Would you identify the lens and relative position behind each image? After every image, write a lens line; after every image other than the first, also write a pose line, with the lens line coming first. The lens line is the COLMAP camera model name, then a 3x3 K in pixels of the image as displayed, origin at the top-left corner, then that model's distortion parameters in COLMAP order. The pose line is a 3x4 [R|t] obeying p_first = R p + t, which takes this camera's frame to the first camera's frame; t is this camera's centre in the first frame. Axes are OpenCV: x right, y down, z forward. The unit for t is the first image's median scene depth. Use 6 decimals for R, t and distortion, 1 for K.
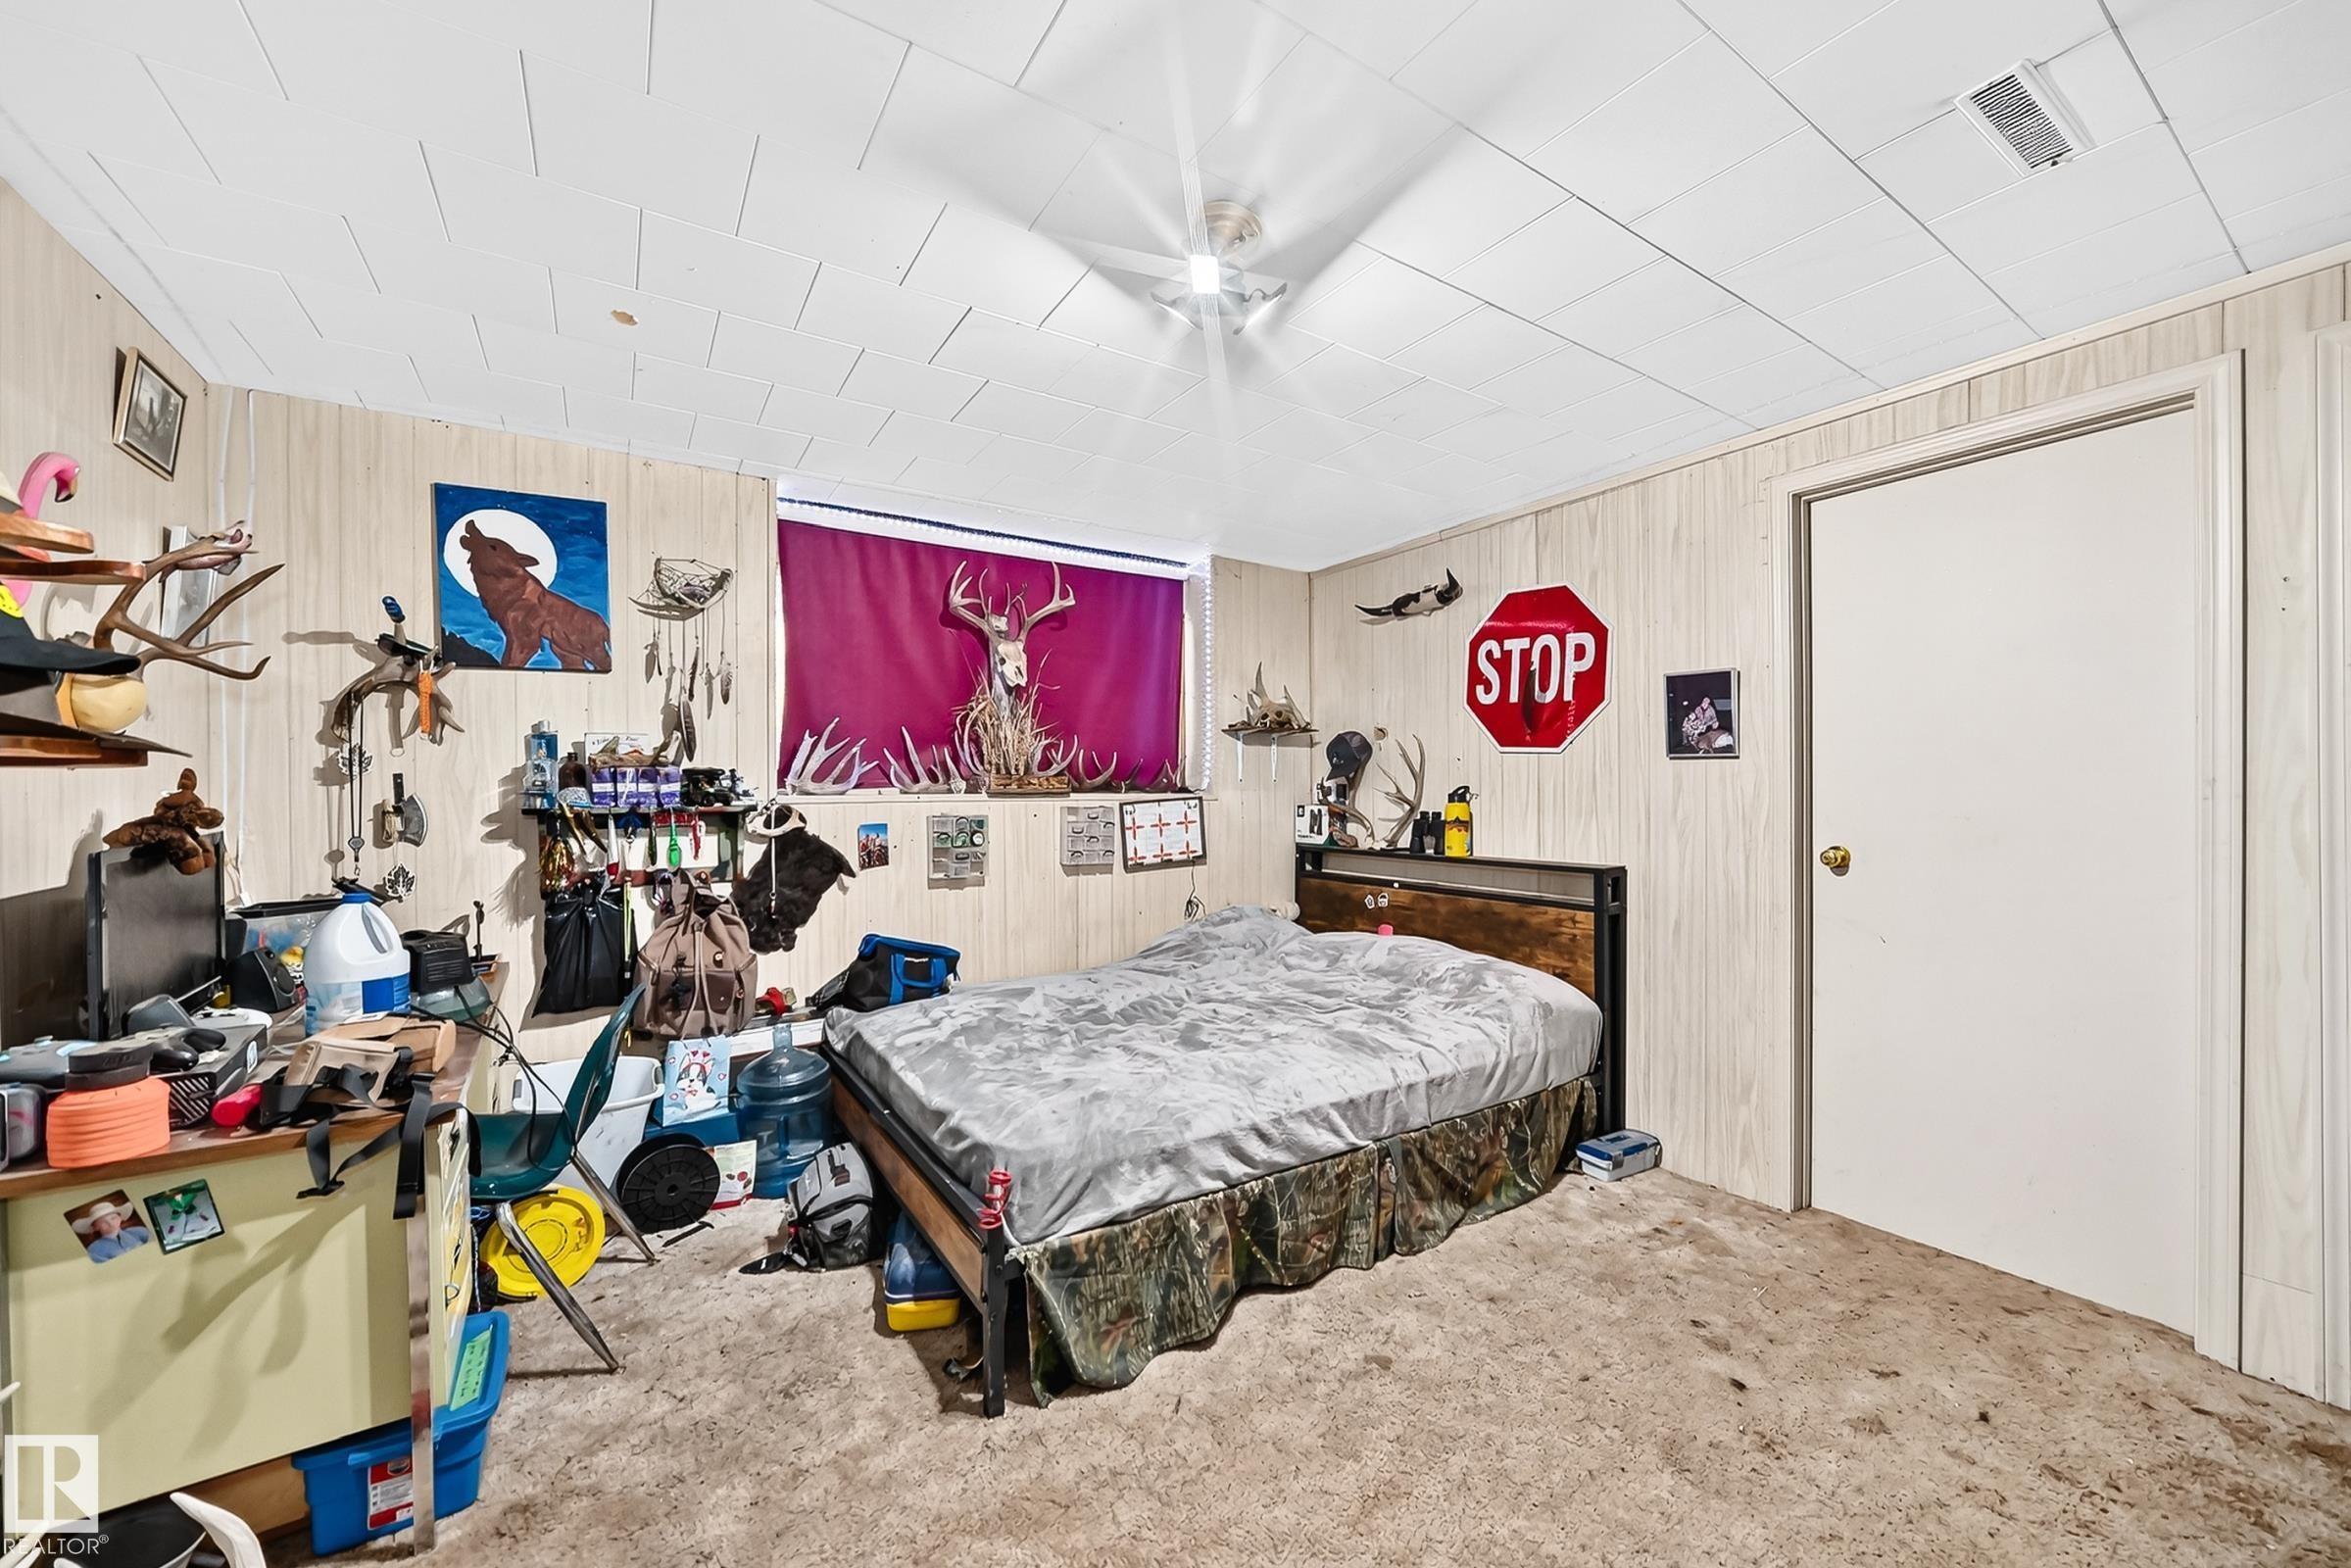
lens RADIAL K [[892.6, 0, 1182.5], [0, 892.6, 792.0], [0, 0, 1]] dist [-0.020595, 0.003478]
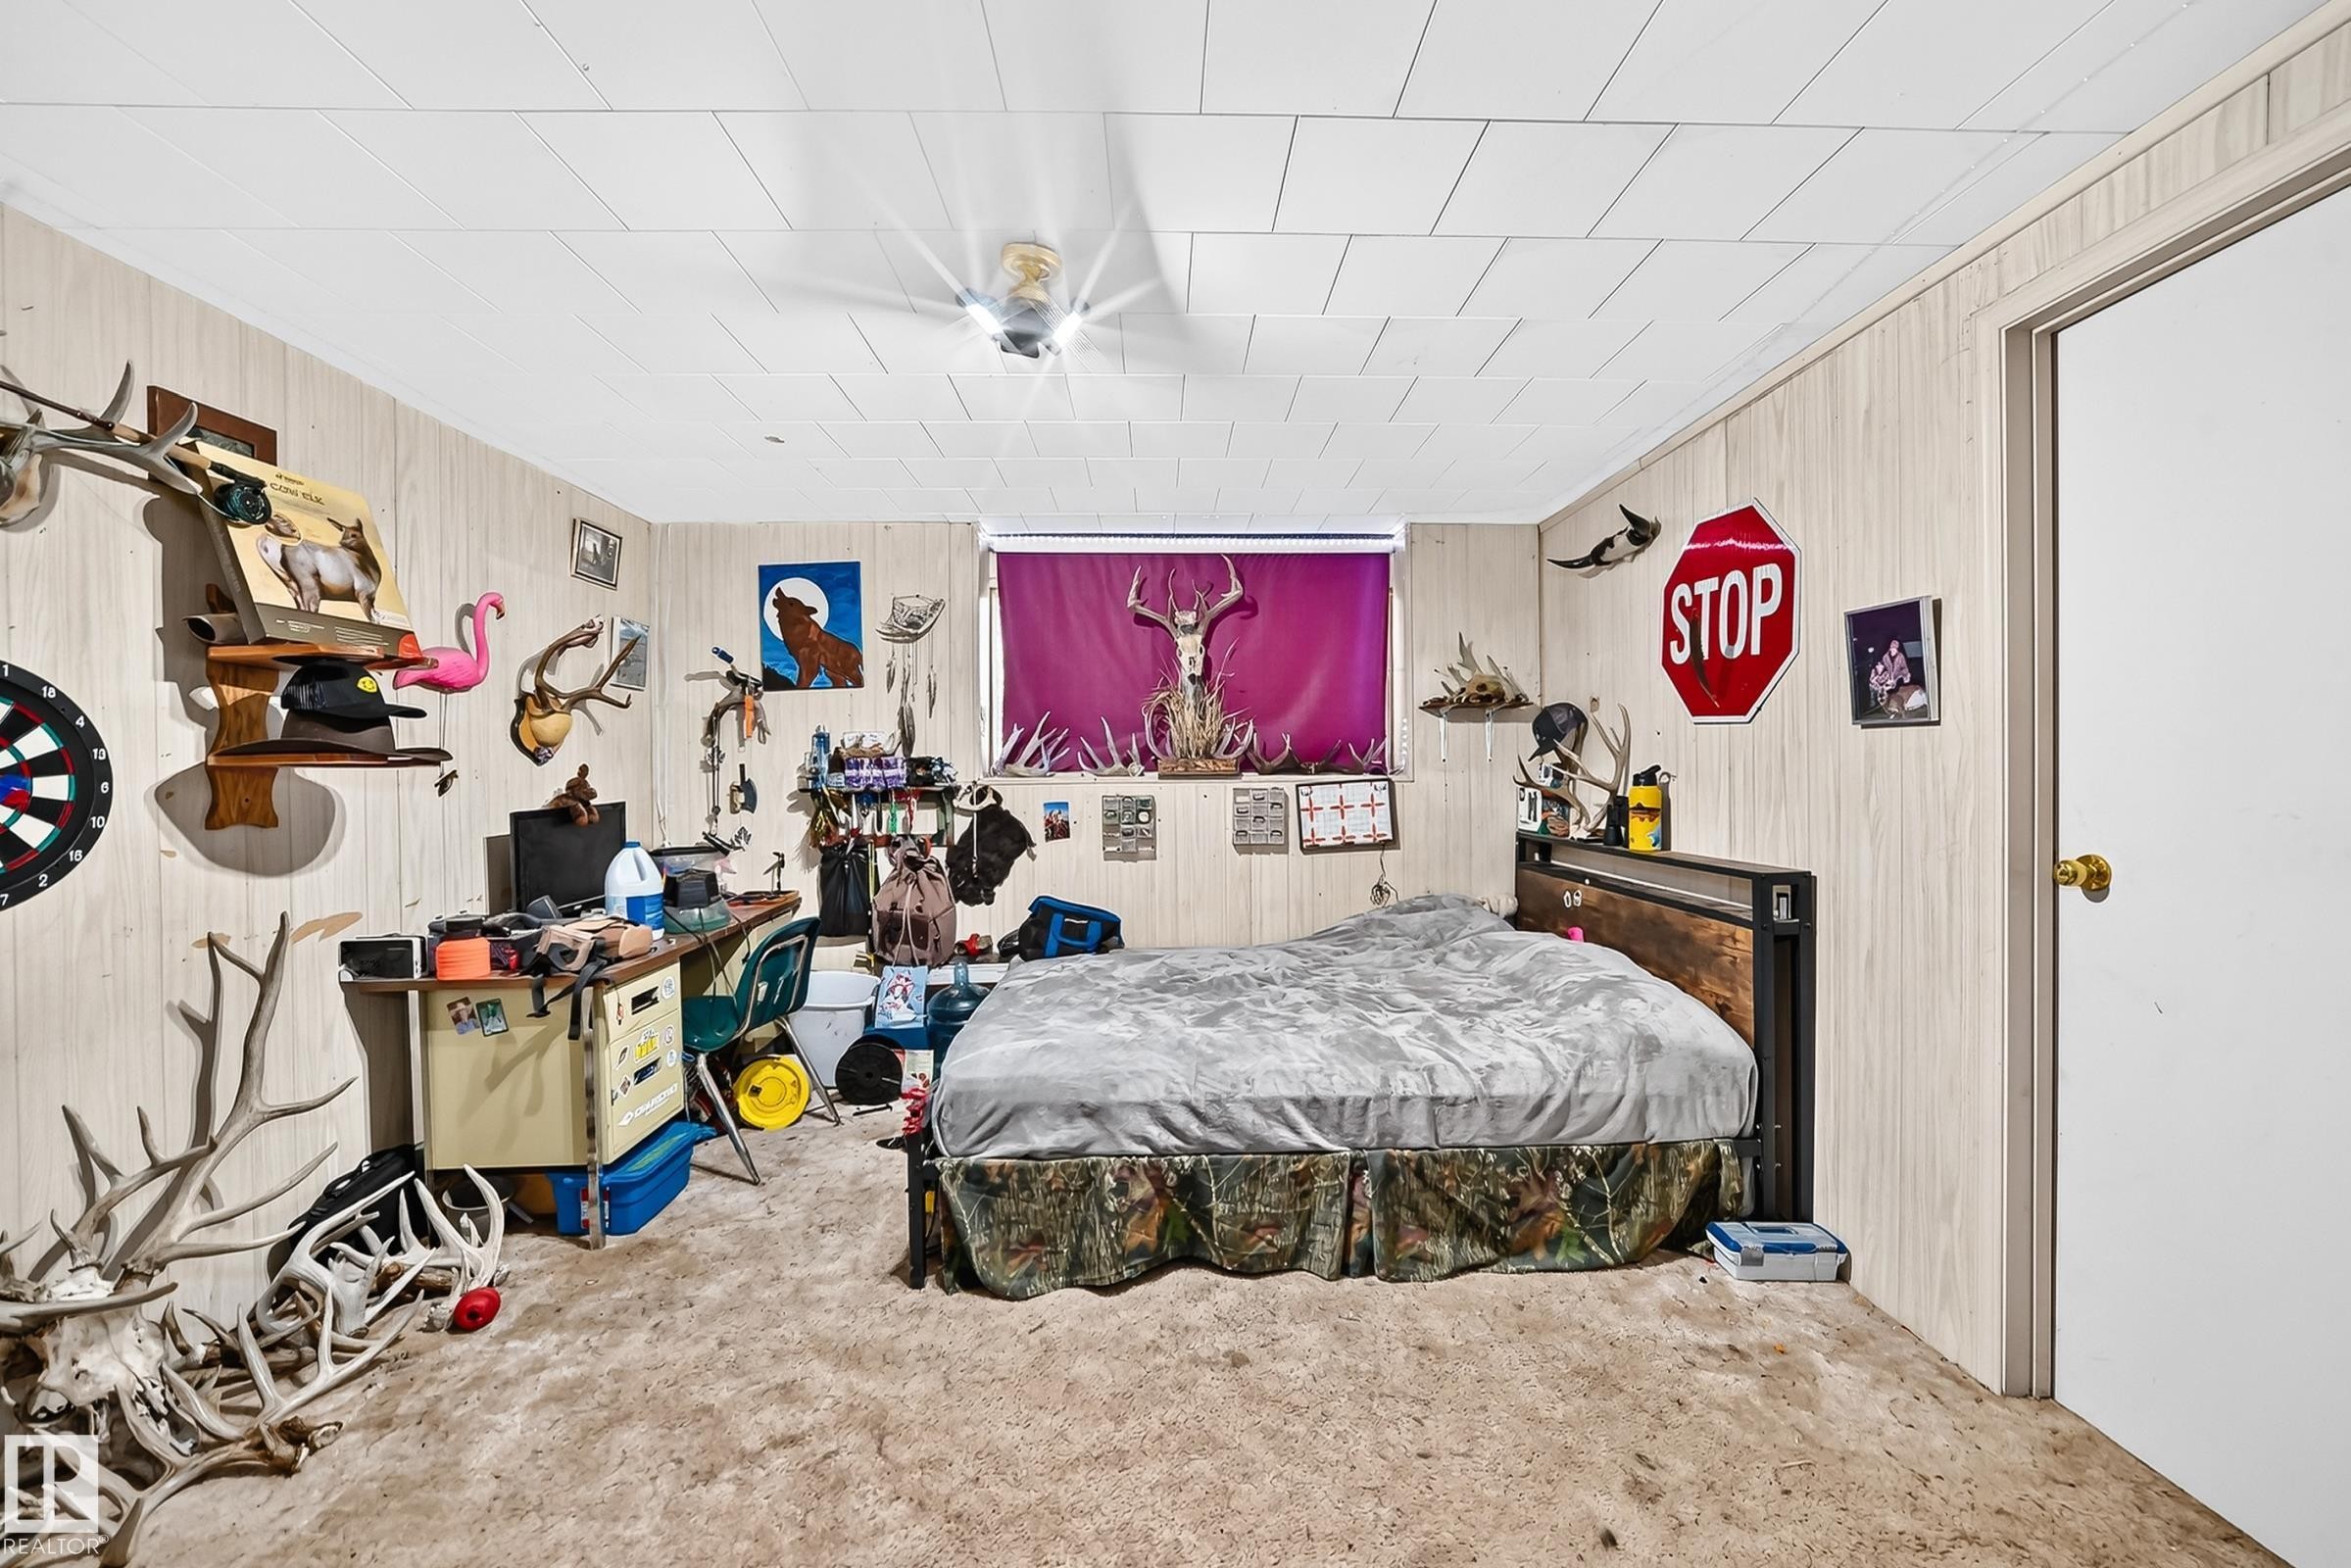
lens RADIAL K [[892.6, 0, 1166.9], [0, 892.6, 774.0], [0, 0, 1]] dist [-0.020595, 0.003478]
pose [[0.852020, -0.003541, -0.523497, 0.475690], [0.004969, 0.999987, 0.001322, -0.002748], [0.523486, -0.003728, 0.852026, 0.092608]]
